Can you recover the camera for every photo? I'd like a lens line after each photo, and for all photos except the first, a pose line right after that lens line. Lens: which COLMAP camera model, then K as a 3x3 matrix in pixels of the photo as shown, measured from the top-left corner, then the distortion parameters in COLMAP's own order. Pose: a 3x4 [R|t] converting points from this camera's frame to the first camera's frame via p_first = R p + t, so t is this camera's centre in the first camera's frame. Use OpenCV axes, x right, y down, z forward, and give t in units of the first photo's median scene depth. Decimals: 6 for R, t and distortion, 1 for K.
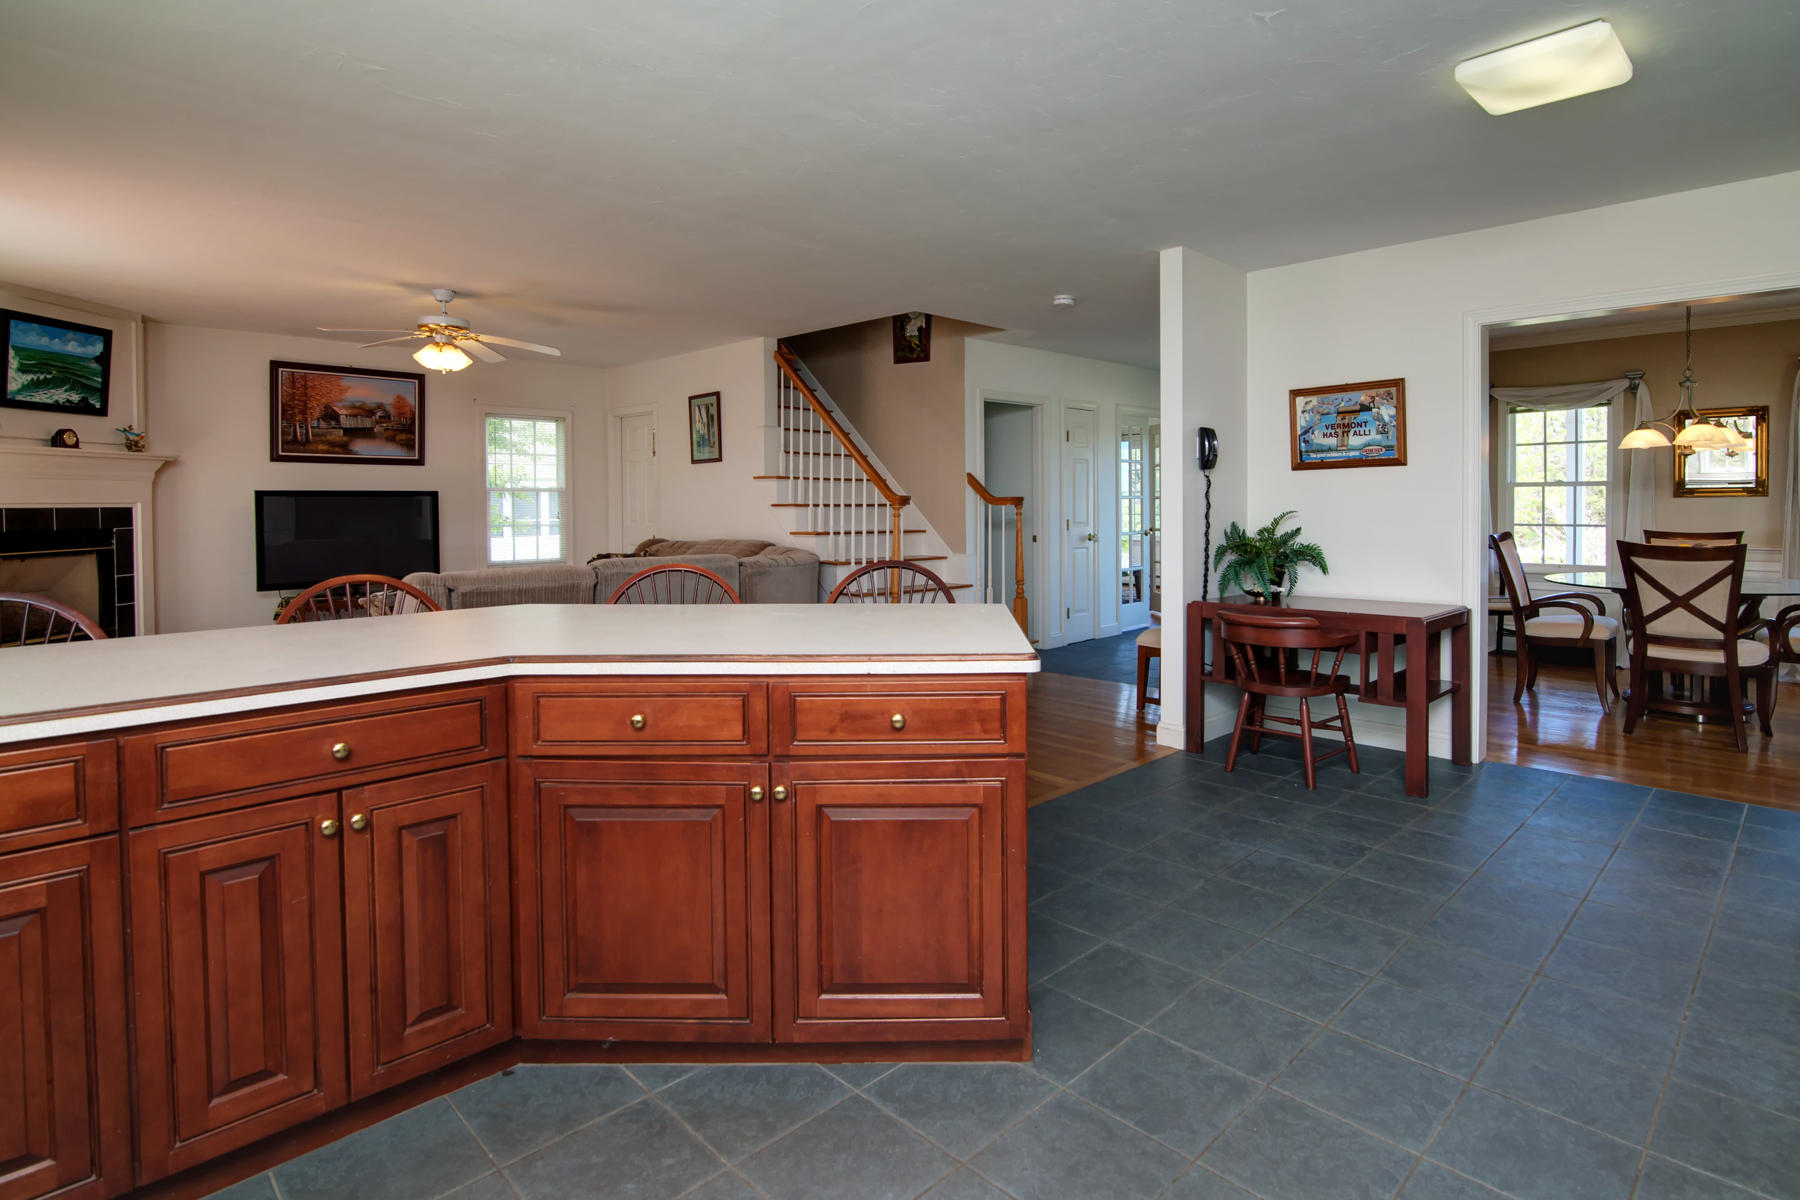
lens RADIAL K [[964.3, 0, 929.3], [0, 964.3, 509.7], [0, 0, 1]] dist [-0.015050, 0.003821]
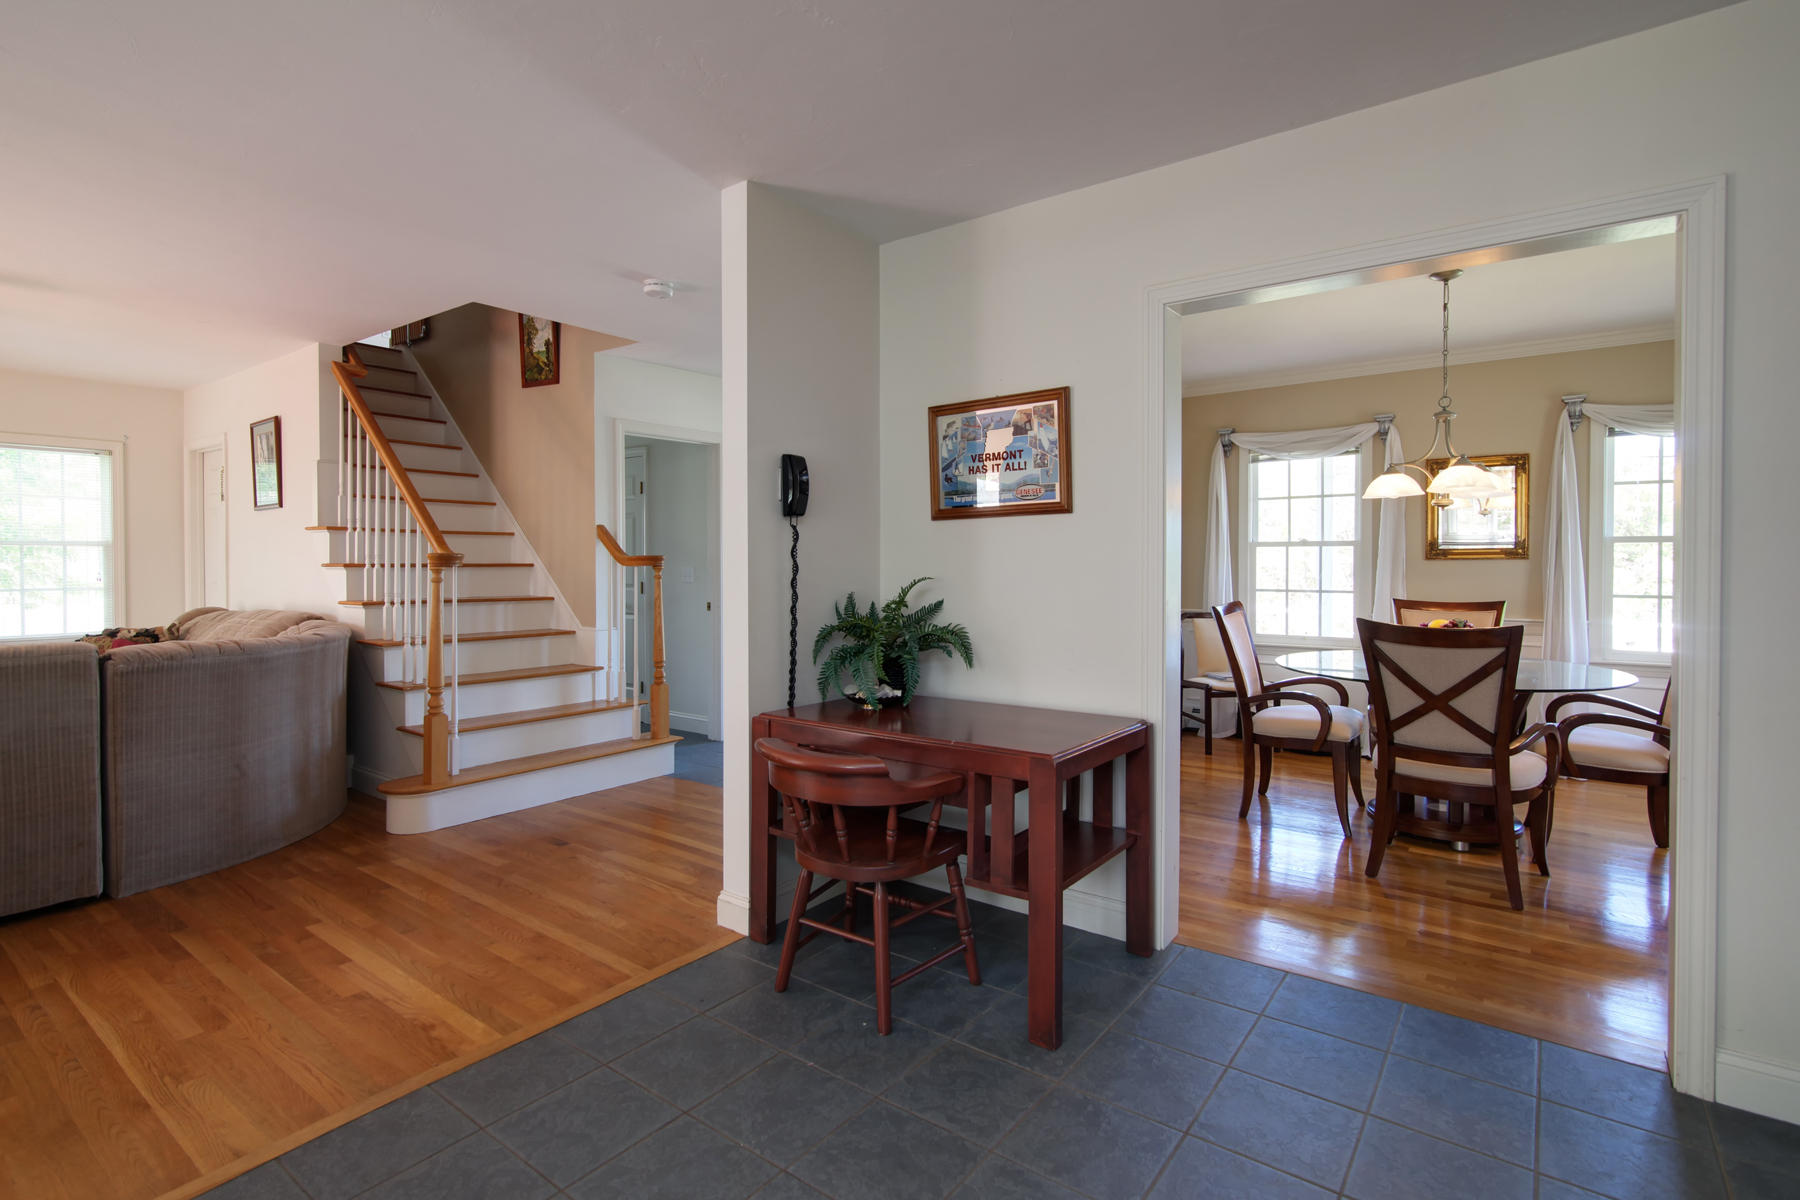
lens RADIAL K [[877.1, 0, 904.4], [0, 877.1, 562.0], [0, 0, 1]] dist [-0.006847, -0.000537]
pose [[0.992035, 0.004836, 0.125872, 0.277197], [-0.004057, 0.999971, -0.006446, -0.005357], [-0.125900, 0.005884, 0.992026, 0.361972]]
